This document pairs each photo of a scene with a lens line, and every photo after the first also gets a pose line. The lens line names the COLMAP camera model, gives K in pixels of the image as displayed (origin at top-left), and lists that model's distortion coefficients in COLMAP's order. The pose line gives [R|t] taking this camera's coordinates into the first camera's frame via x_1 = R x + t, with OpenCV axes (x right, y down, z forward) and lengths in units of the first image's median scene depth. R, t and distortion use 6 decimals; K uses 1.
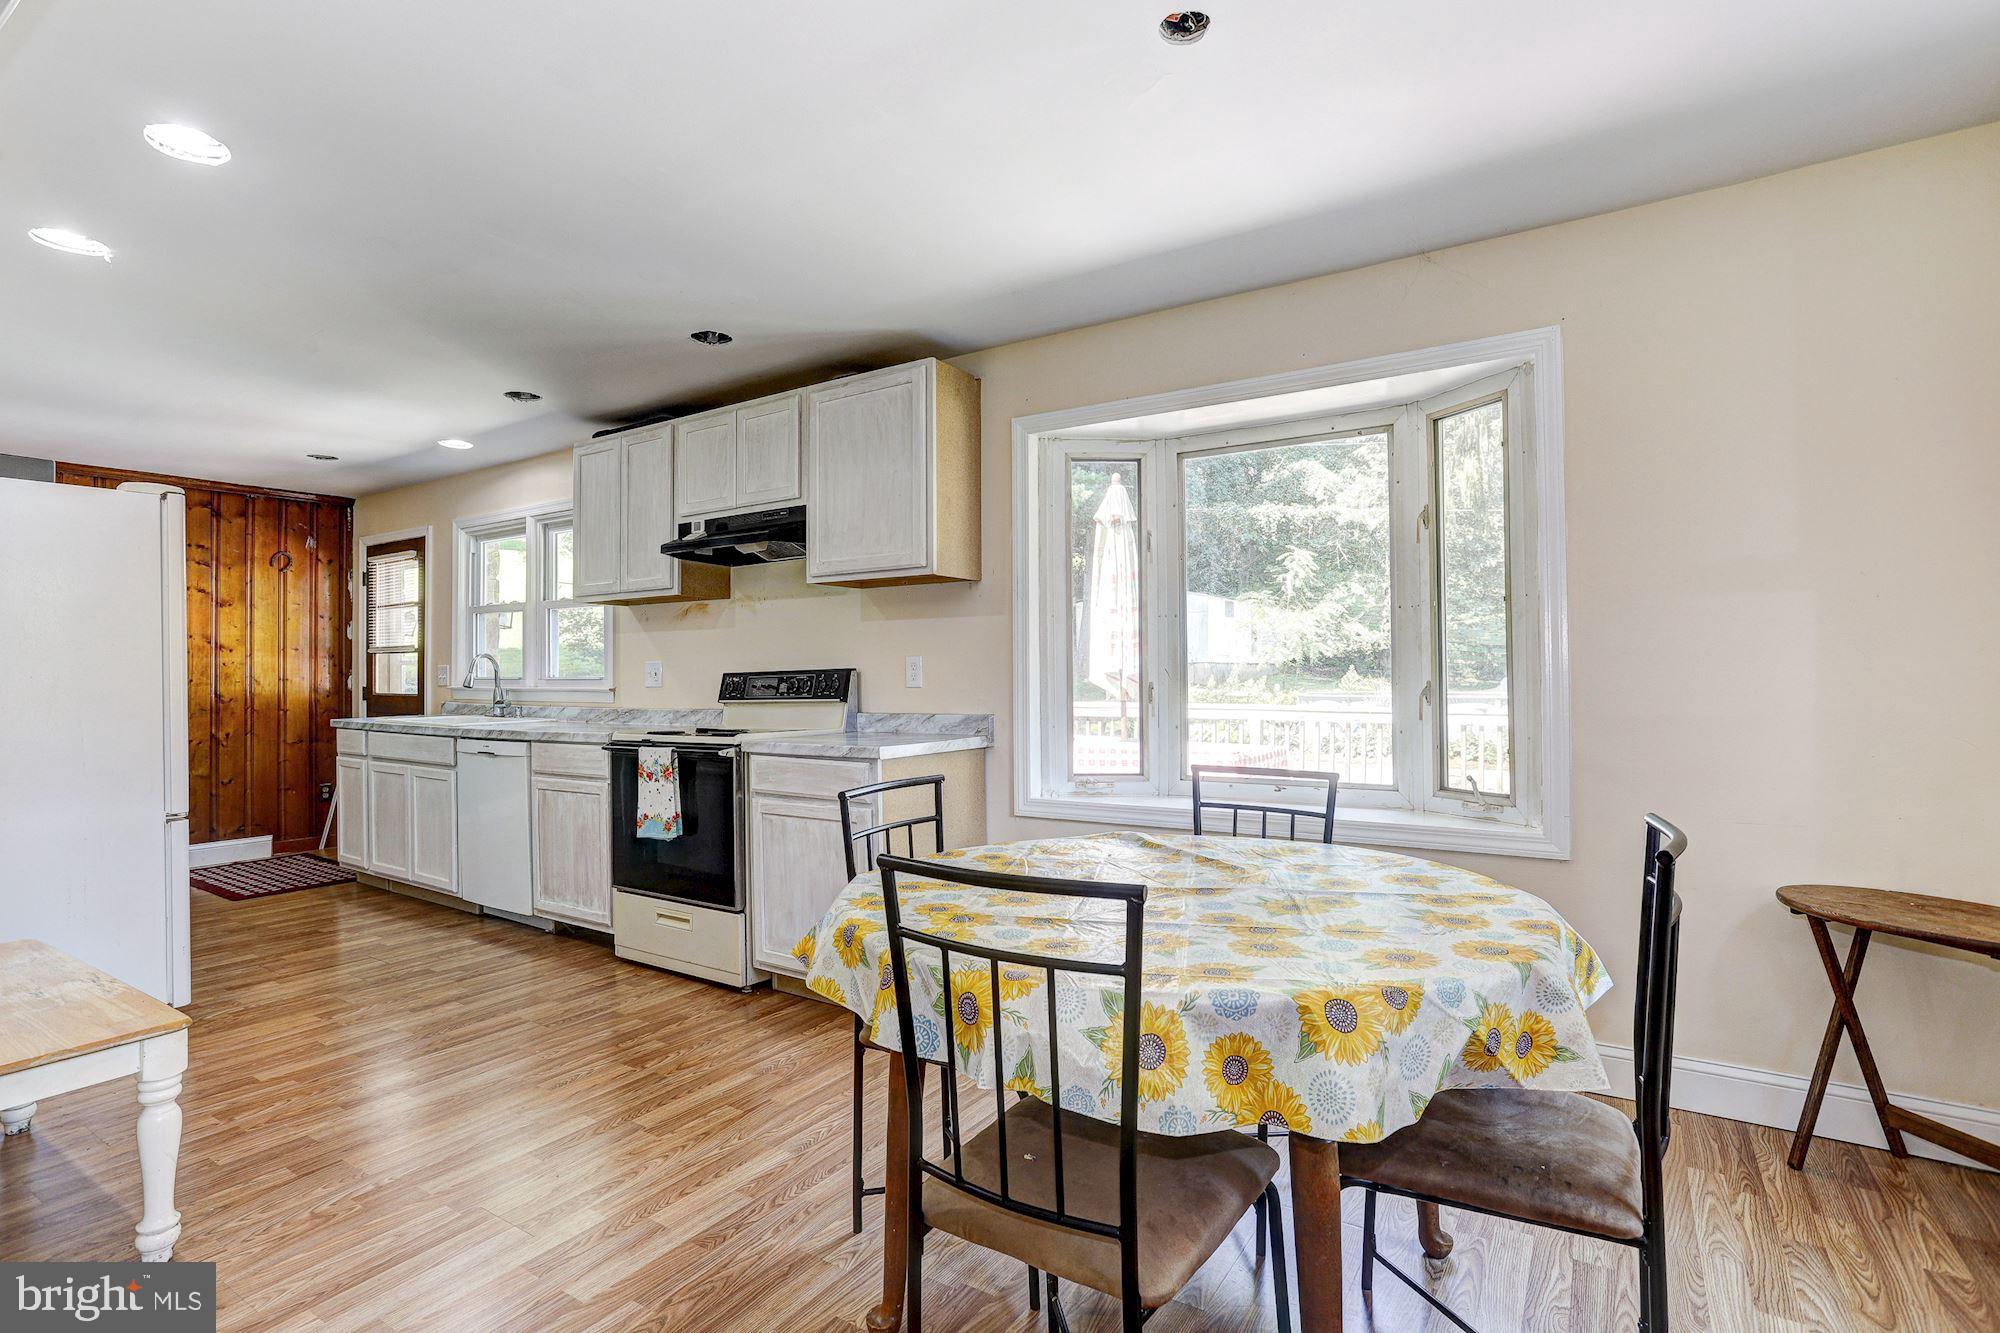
lens RADIAL K [[970.1, 0, 992.0], [0, 970.1, 663.9], [0, 0, 1]] dist [-0.059335, 0.033740]
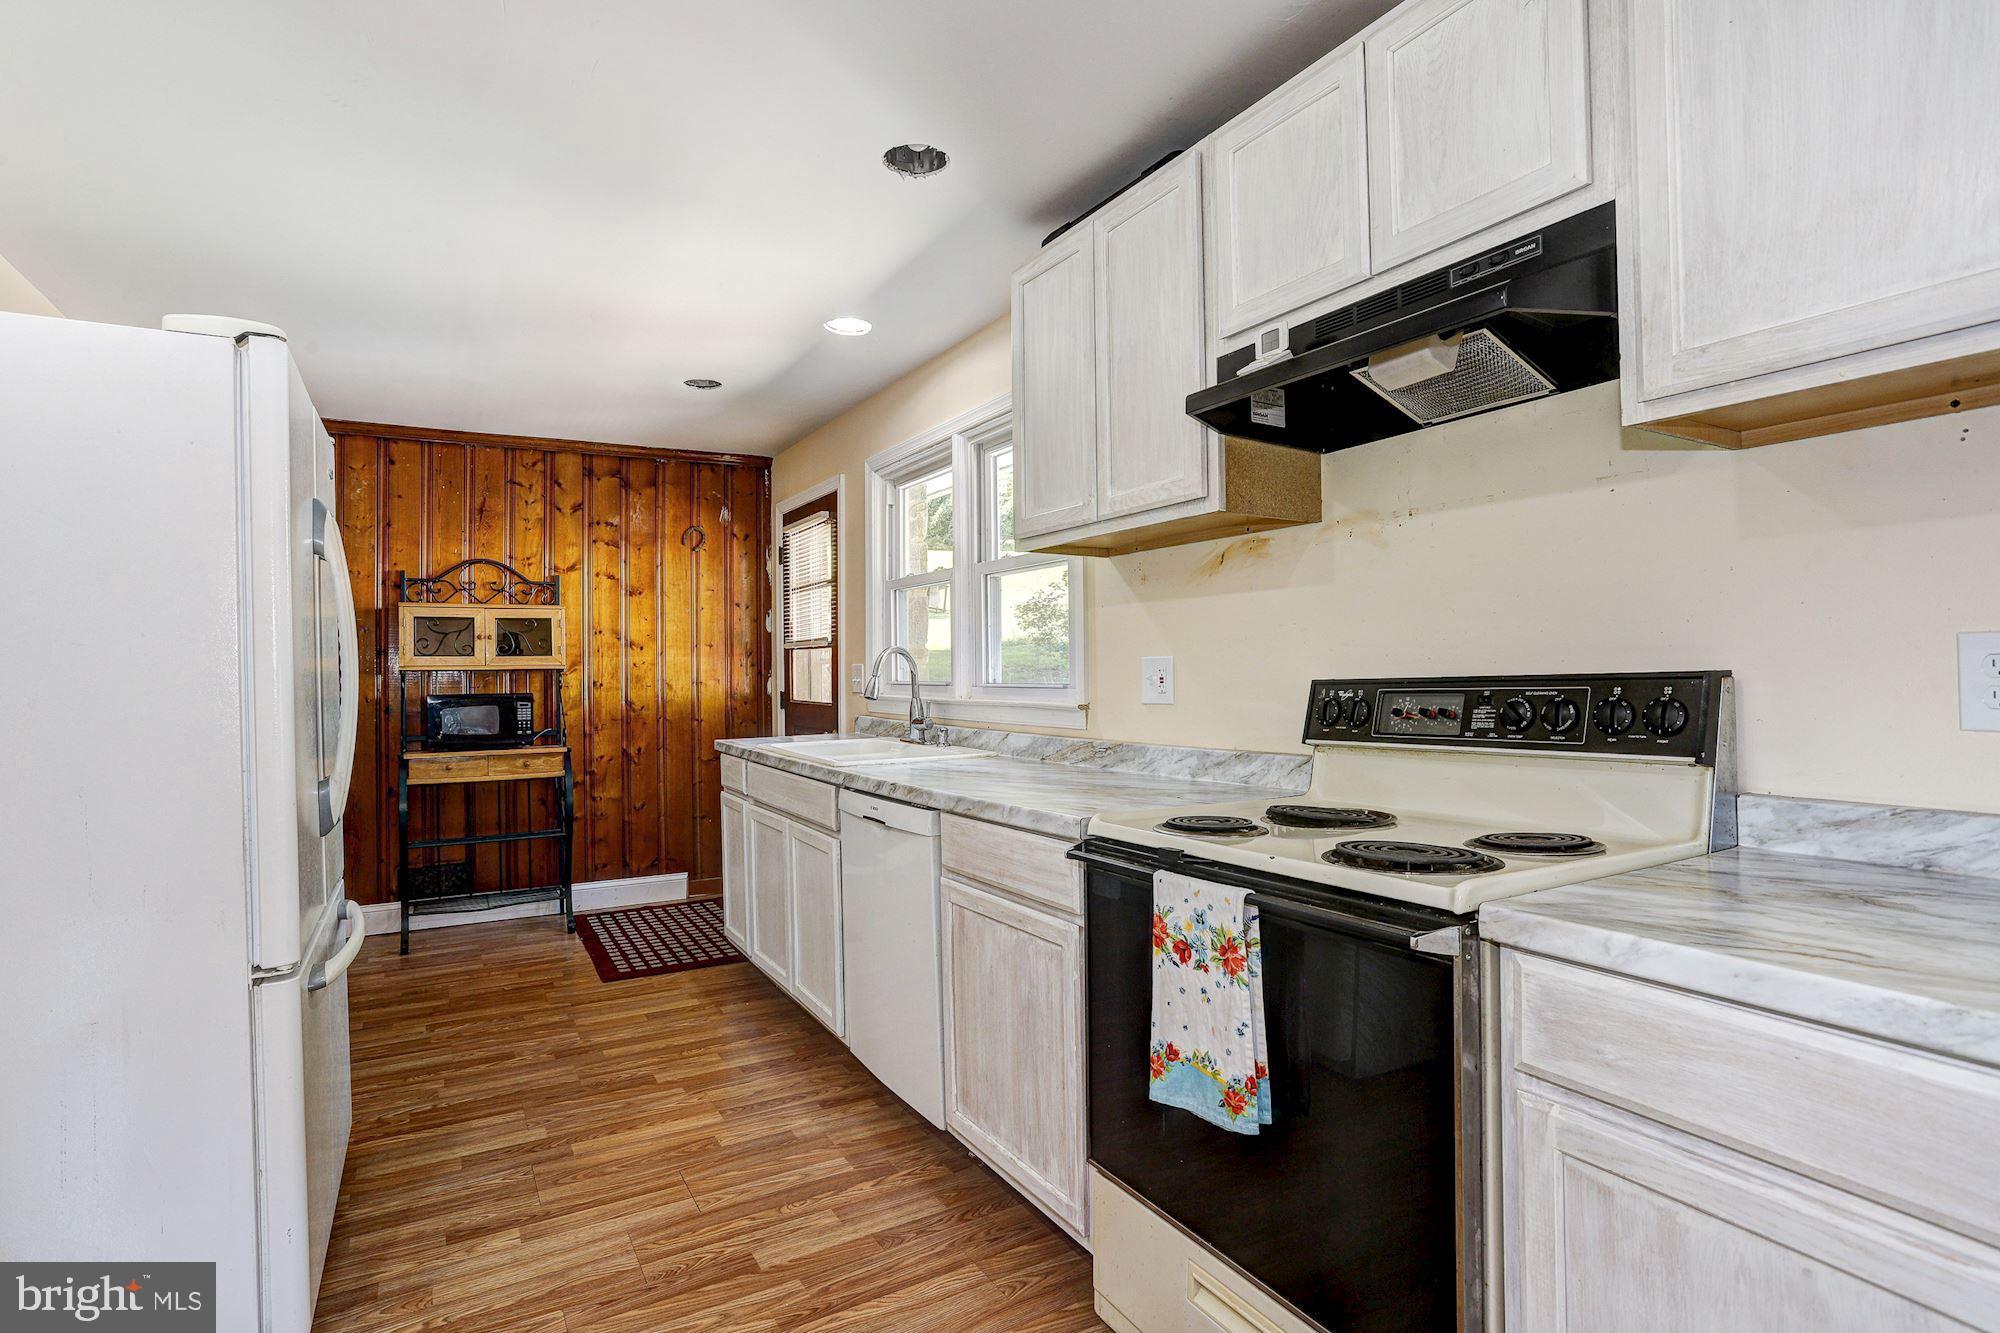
lens RADIAL K [[973.2, 0, 1000.0], [0, 973.2, 666.5], [0, 0, 1]] dist [-0.070595, 0.037109]
pose [[0.899250, -0.005428, -0.437401, -0.173297], [0.009653, 0.999926, 0.007438, -0.001647], [0.437328, -0.010911, 0.899236, 0.427364]]
